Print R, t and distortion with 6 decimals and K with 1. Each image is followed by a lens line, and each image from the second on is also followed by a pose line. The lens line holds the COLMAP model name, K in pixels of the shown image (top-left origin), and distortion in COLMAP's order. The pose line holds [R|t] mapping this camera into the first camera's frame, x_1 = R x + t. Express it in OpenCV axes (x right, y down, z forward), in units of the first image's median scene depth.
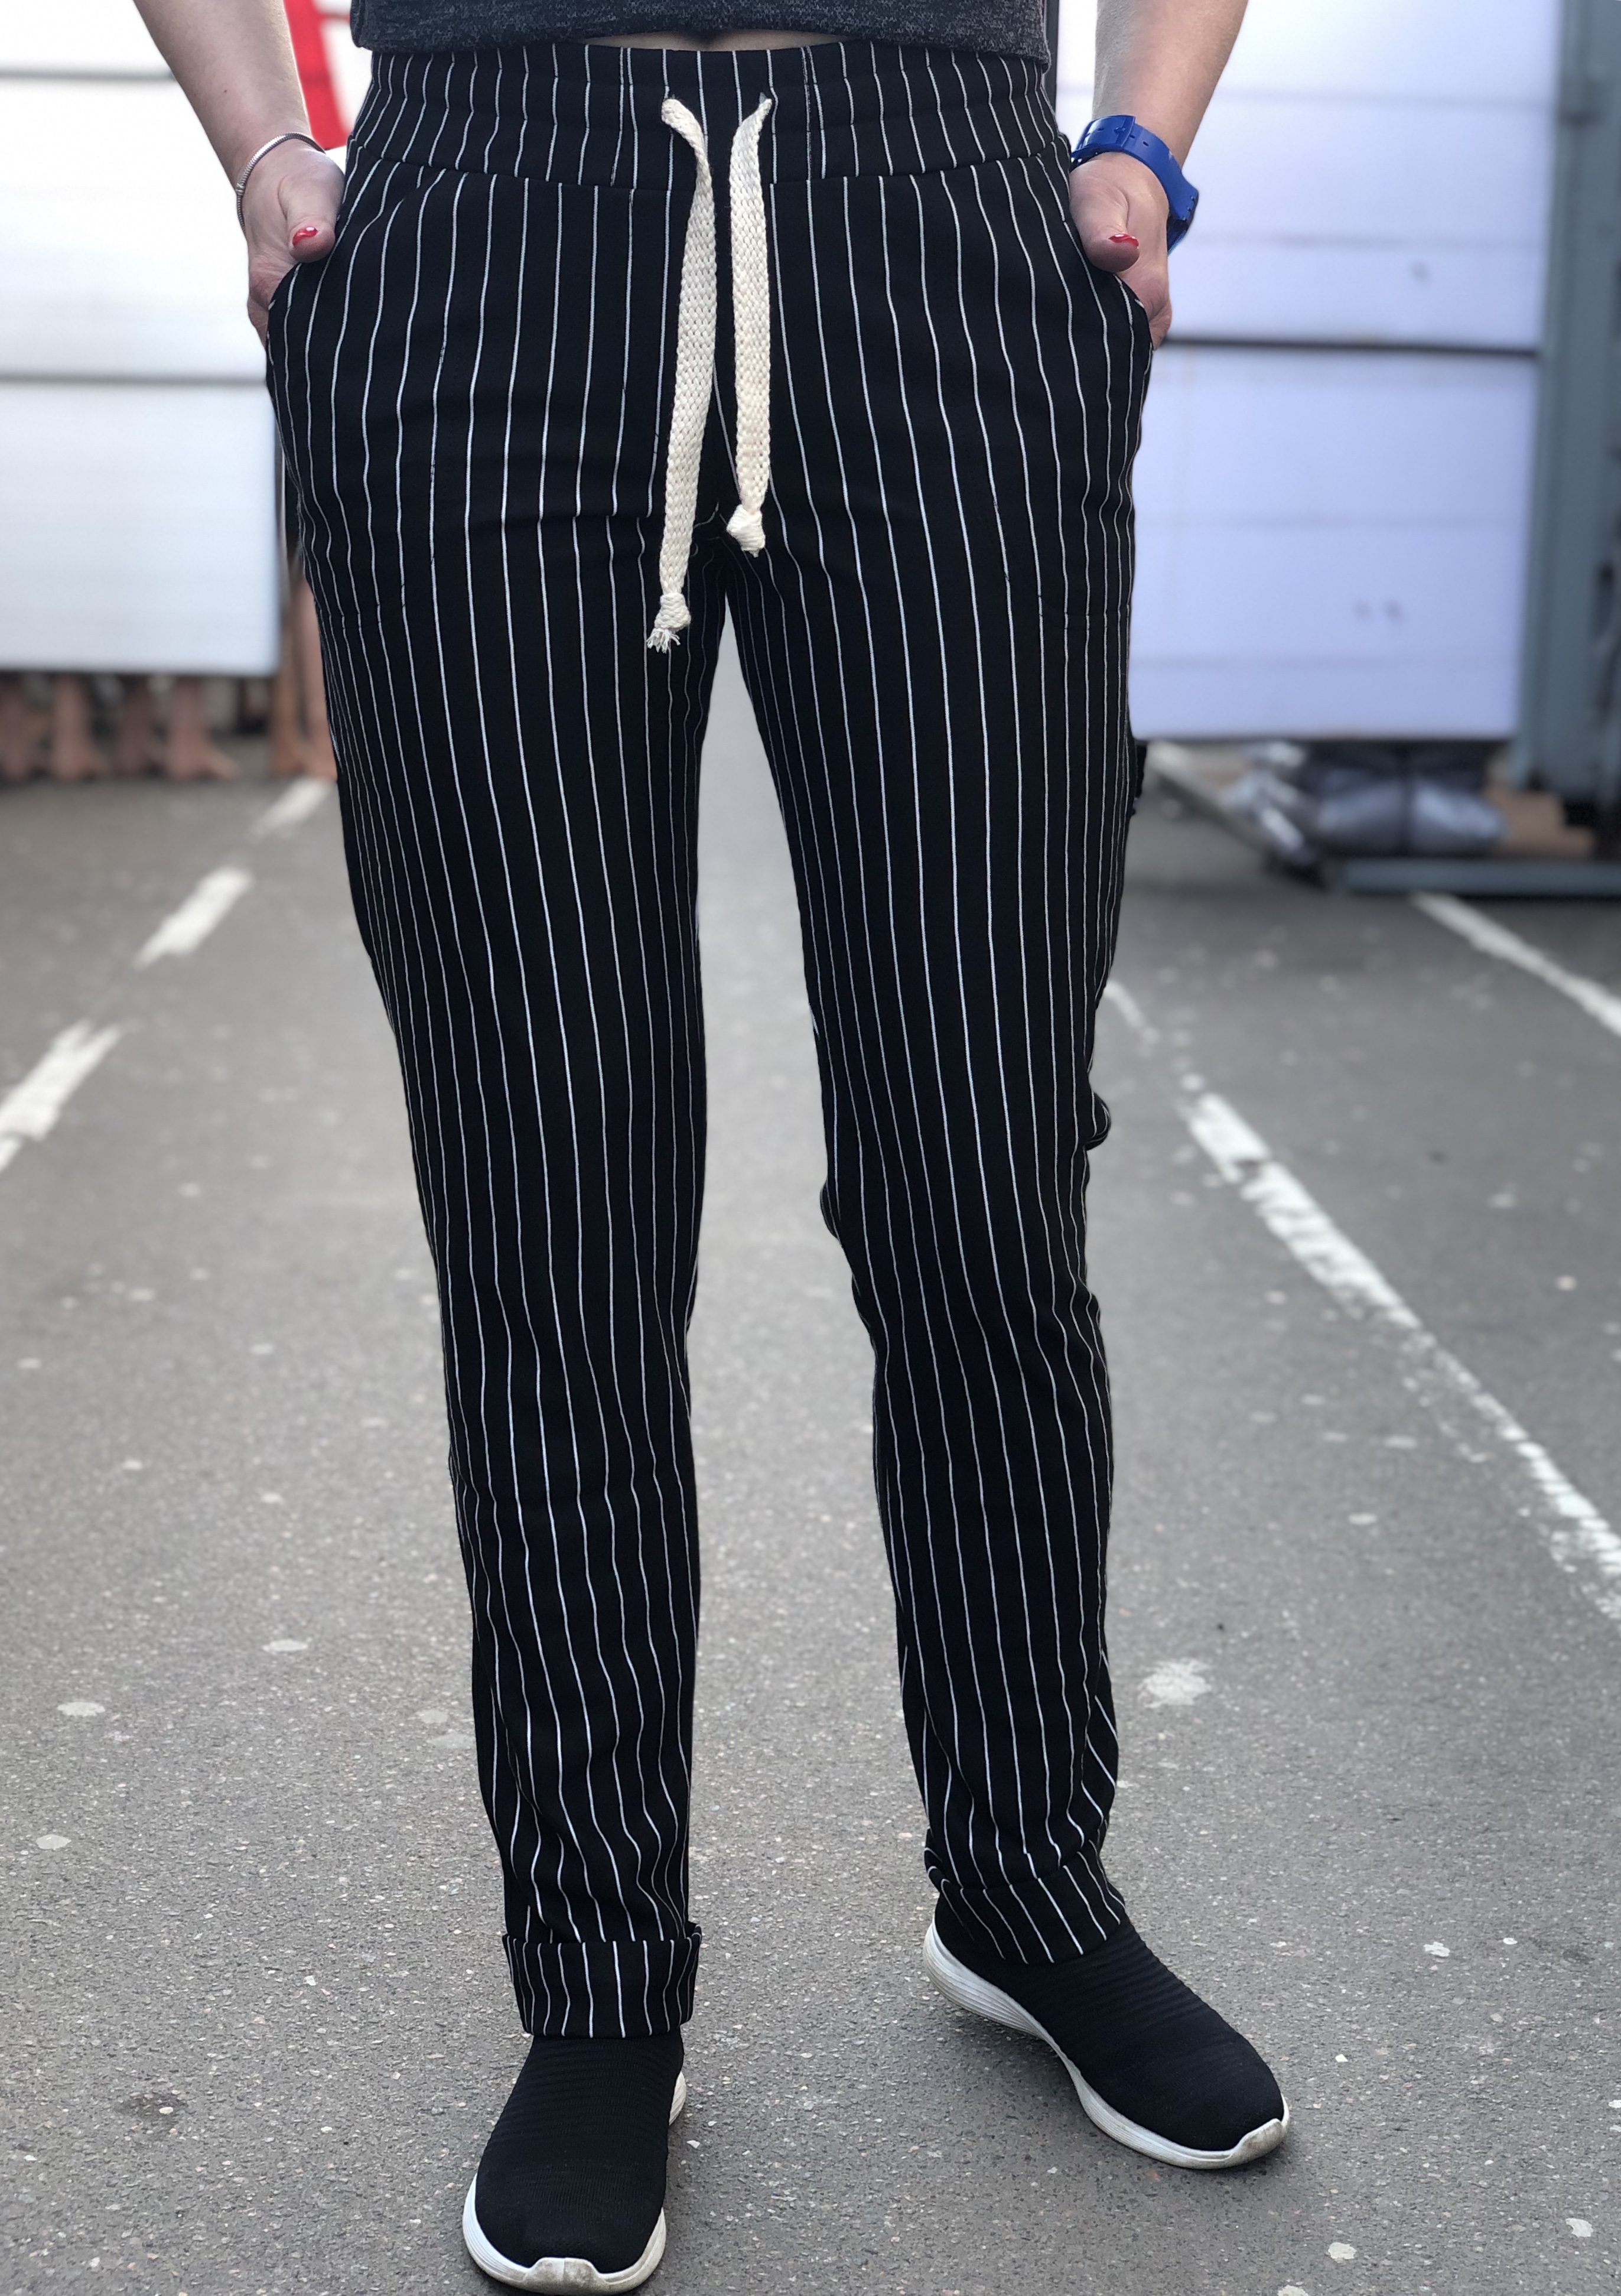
lens RADIAL K [[3898.9, 0, 814.2], [0, 3898.9, 1158.5], [0, 0, 1]] dist [0.044767, 0.000000]
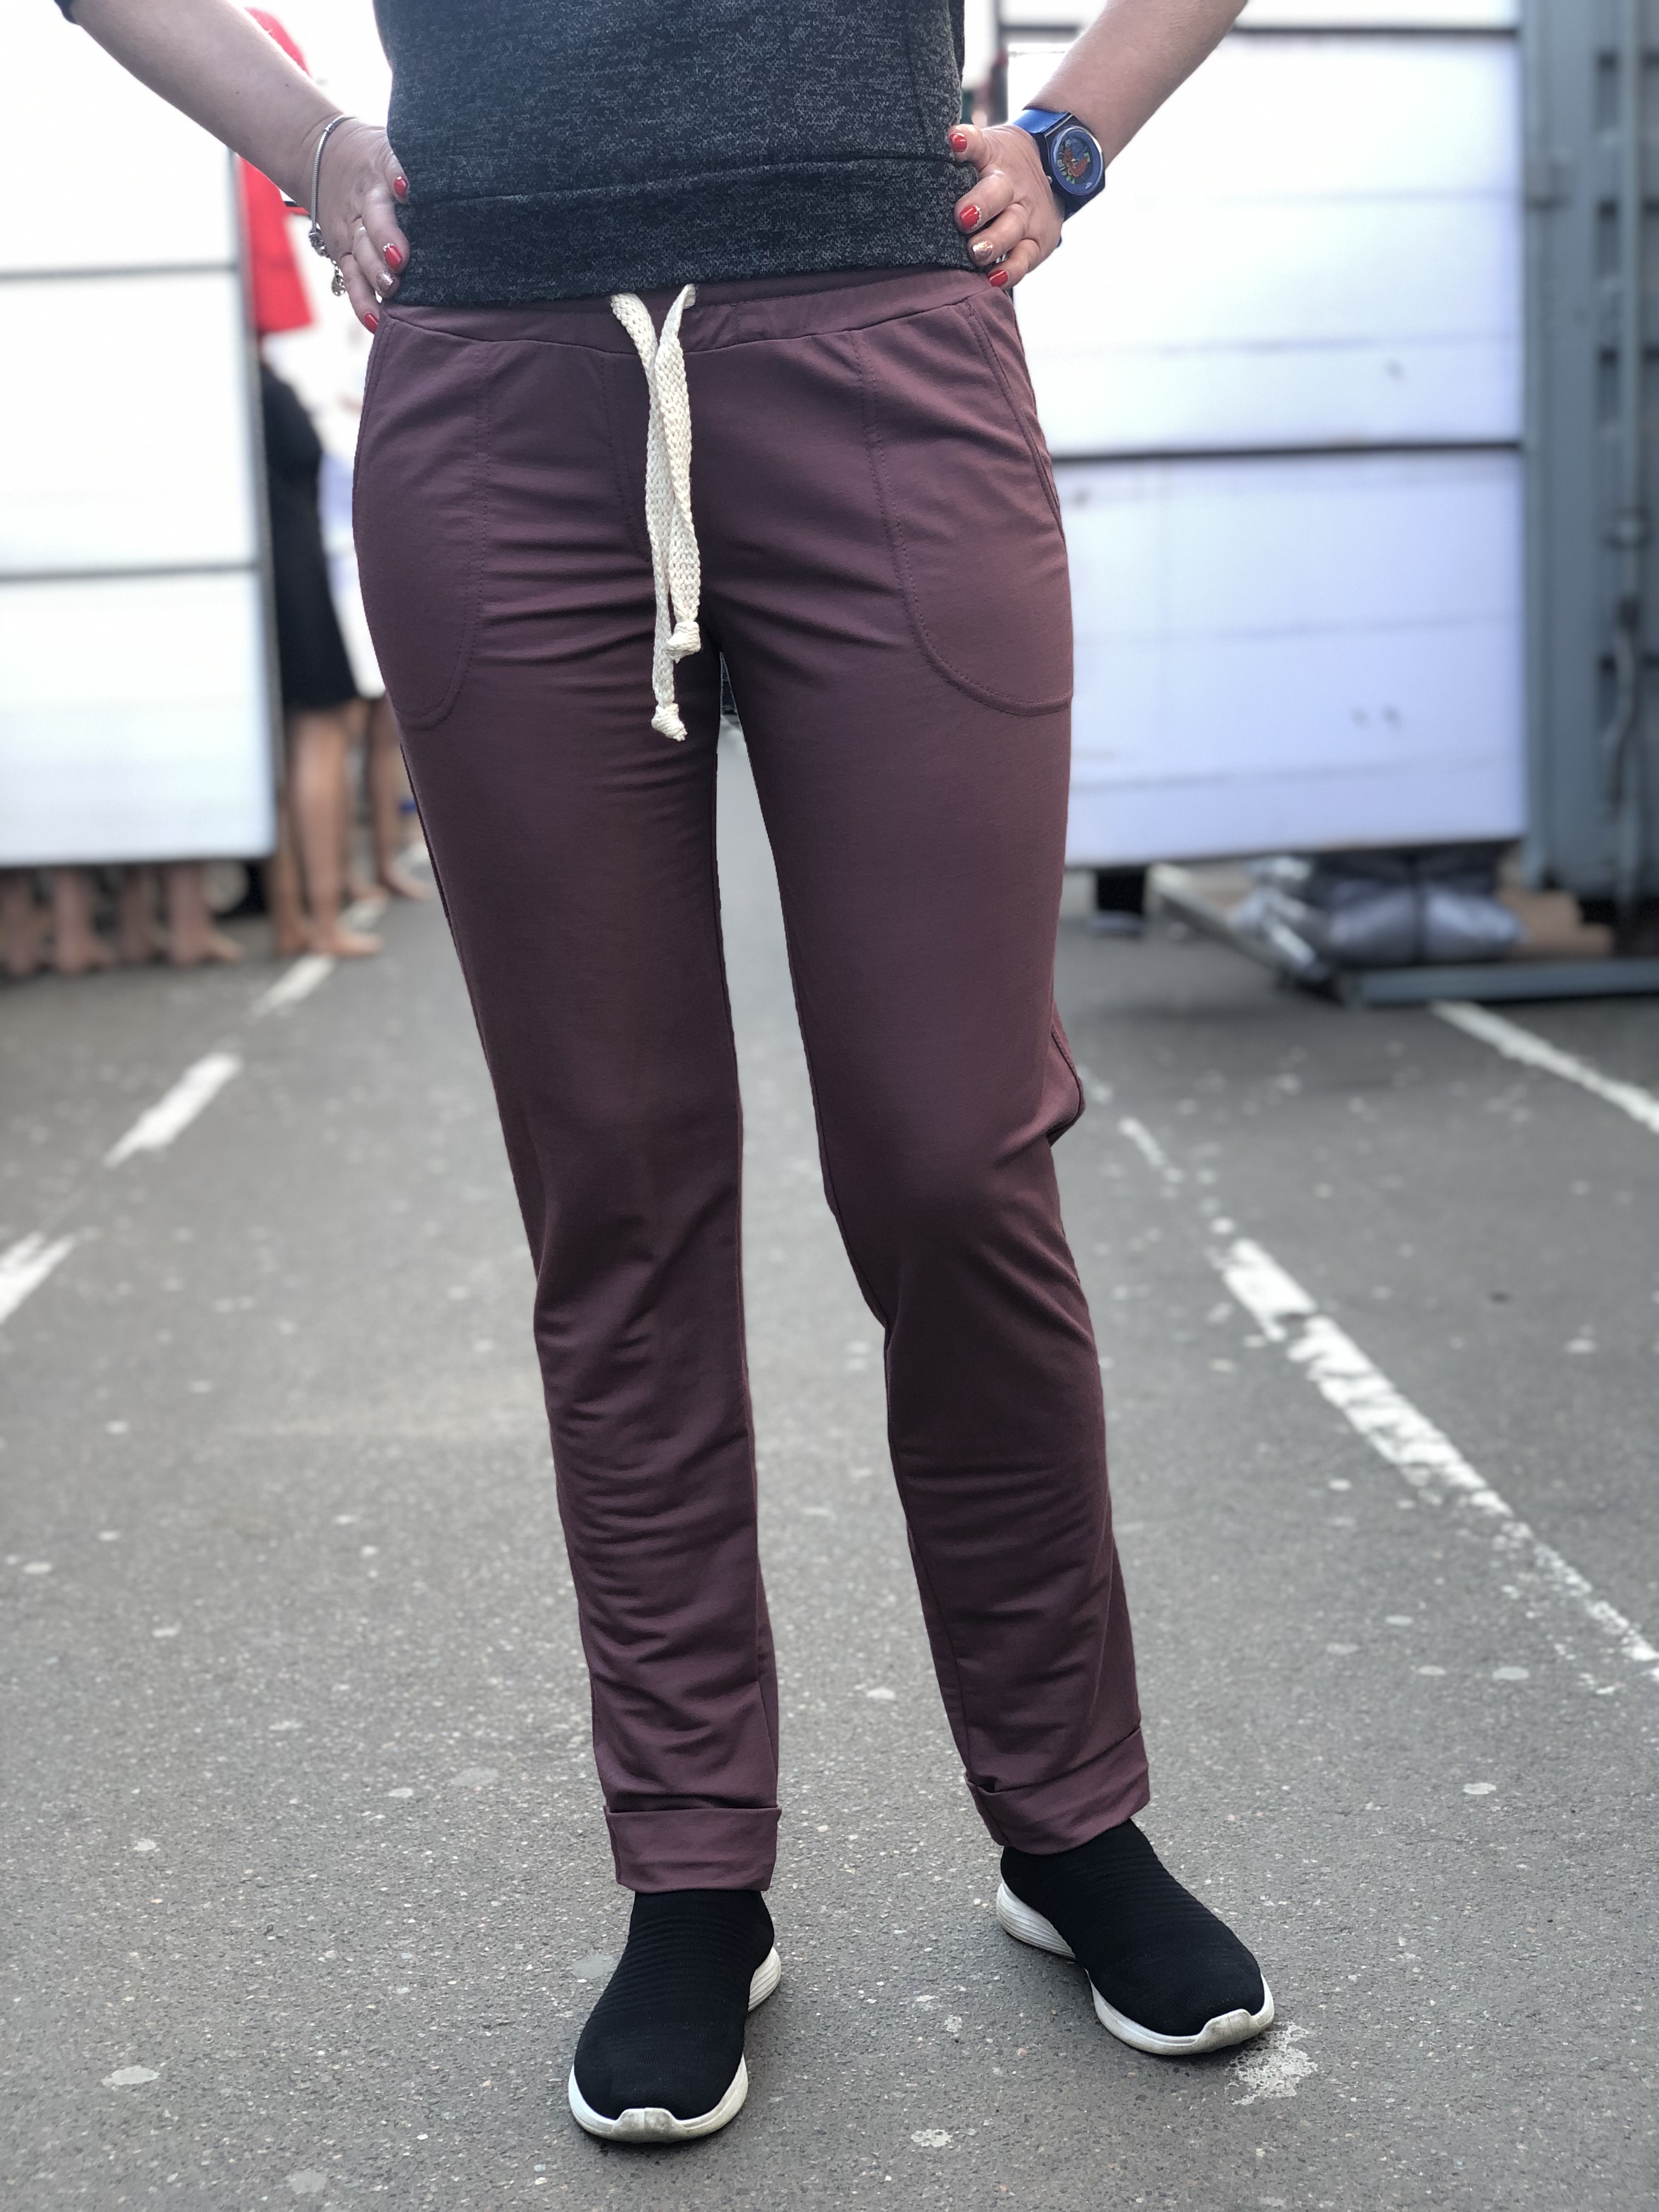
lens RADIAL K [[3319.2, 0, 824.1], [0, 3319.2, 1099.6], [0, 0, 1]] dist [-0.003254, 0.000000]
pose [[0.997880, -0.063193, -0.015553, 0.018563], [0.062470, 0.997108, -0.043287, -0.023510], [0.018243, 0.042223, 0.998942, 0.233459]]
